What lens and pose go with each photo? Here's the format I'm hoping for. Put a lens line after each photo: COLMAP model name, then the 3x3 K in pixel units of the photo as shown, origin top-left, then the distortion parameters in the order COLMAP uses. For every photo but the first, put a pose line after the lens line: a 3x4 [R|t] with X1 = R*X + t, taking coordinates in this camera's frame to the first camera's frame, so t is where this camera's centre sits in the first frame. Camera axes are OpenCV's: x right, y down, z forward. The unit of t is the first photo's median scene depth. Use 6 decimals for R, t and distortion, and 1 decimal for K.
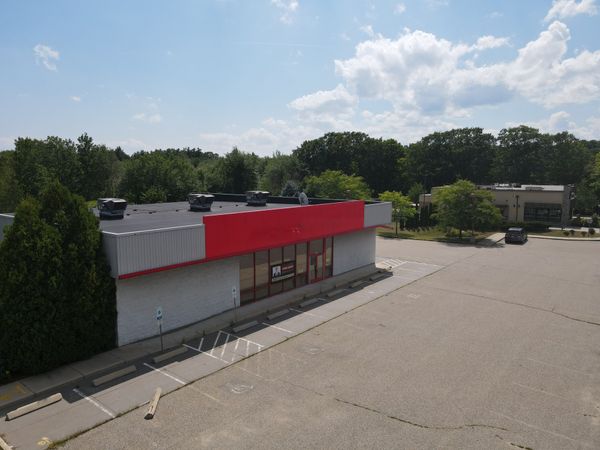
lens RADIAL K [[439.3, 0, 295.7], [0, 439.3, 226.9], [0, 0, 1]] dist [0.000756, 0.027424]
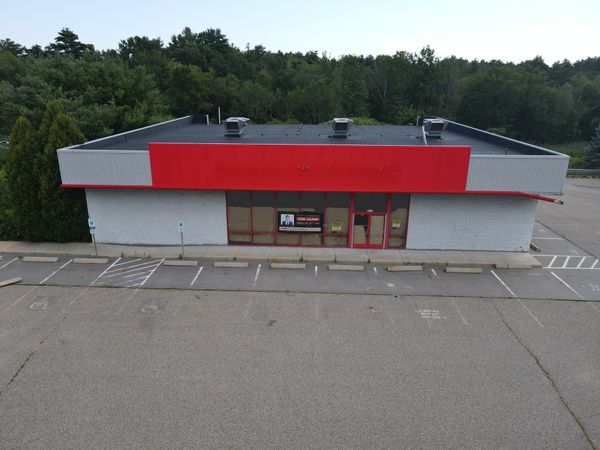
lens RADIAL K [[439.3, 0, 295.7], [0, 439.3, 226.9], [0, 0, 1]] dist [0.000756, 0.027424]
pose [[0.591551, 0.253964, -0.765225, 0.619093], [-0.105537, 0.965320, 0.238788, -0.088994], [0.799330, -0.060496, 0.597839, 0.513312]]
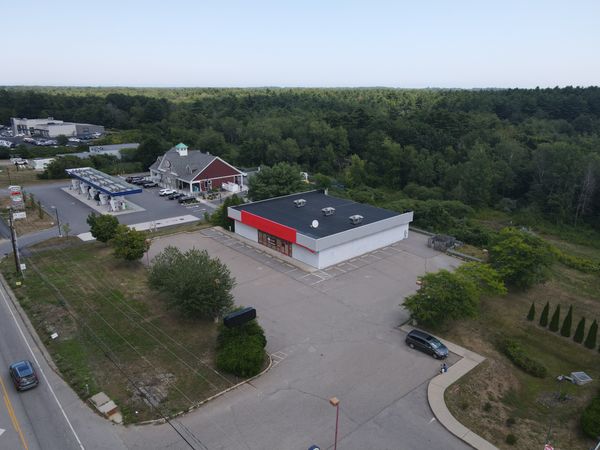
lens RADIAL K [[439.3, 0, 295.7], [0, 439.3, 226.9], [0, 0, 1]] dist [0.000756, 0.027424]
pose [[-0.173818, 0.297826, -0.938662, 2.555974], [-0.130812, 0.937742, 0.321758, -0.905752], [0.976051, 0.178715, -0.124037, 1.514015]]
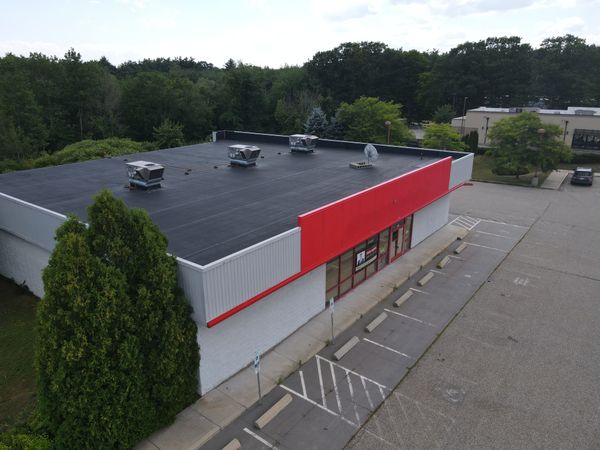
lens RADIAL K [[439.3, 0, 295.7], [0, 439.3, 226.9], [0, 0, 1]] dist [0.000756, 0.027424]
pose [[0.999816, -0.013445, 0.013652, -0.175698], [0.010445, 0.979753, 0.199937, -0.119959], [-0.016063, -0.199758, 0.979714, 0.218191]]
